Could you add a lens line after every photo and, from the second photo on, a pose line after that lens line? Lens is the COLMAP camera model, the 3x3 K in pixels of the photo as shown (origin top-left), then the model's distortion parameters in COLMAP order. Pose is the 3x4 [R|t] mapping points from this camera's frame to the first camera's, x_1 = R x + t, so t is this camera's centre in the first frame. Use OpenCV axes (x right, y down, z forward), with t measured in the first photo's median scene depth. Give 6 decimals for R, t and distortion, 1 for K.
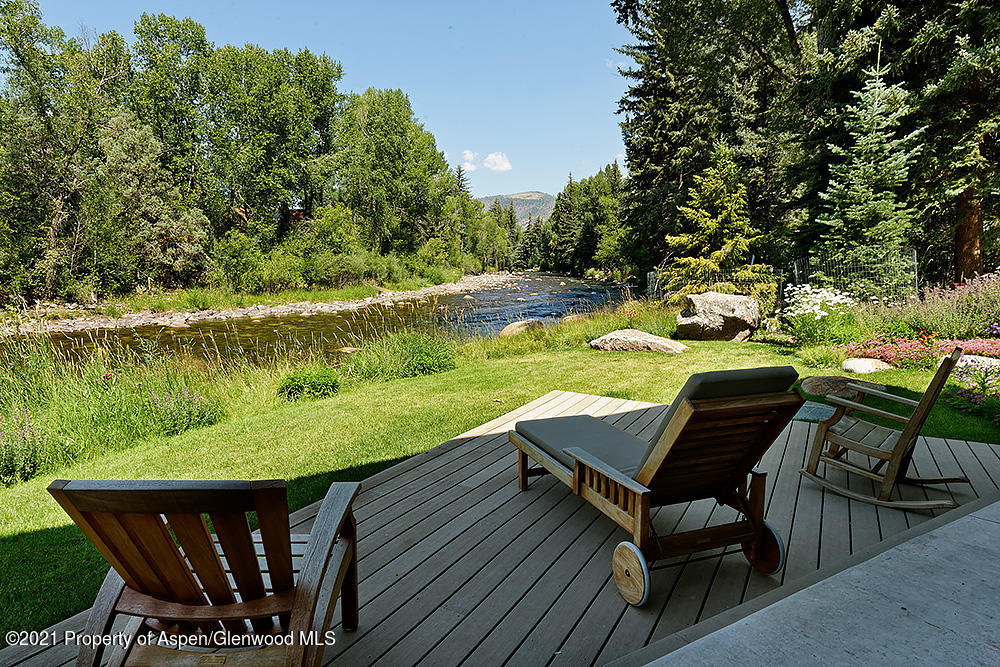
lens RADIAL K [[589.9, 0, 498.7], [0, 589.9, 332.0], [0, 0, 1]] dist [0.000426, -0.000338]
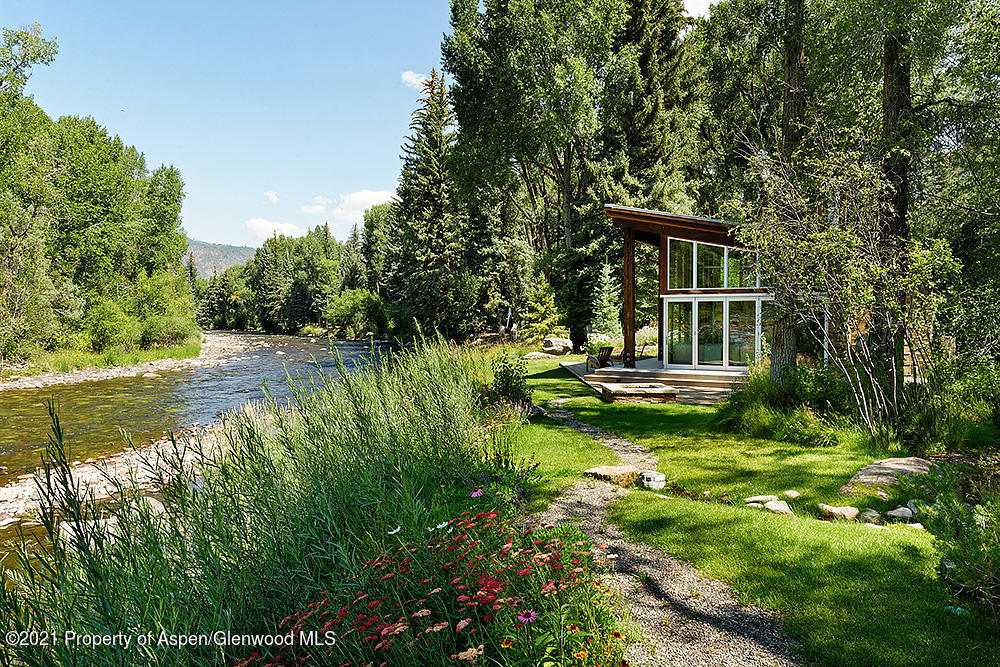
lens RADIAL K [[693.6, 0, 500.6], [0, 693.6, 331.6], [0, 0, 1]] dist [0.000861, 0.000089]
pose [[0.854833, -0.020568, 0.518495, -0.531116], [0.069762, 0.994698, -0.075557, 0.044685], [-0.514192, 0.100760, 0.851736, -0.547835]]
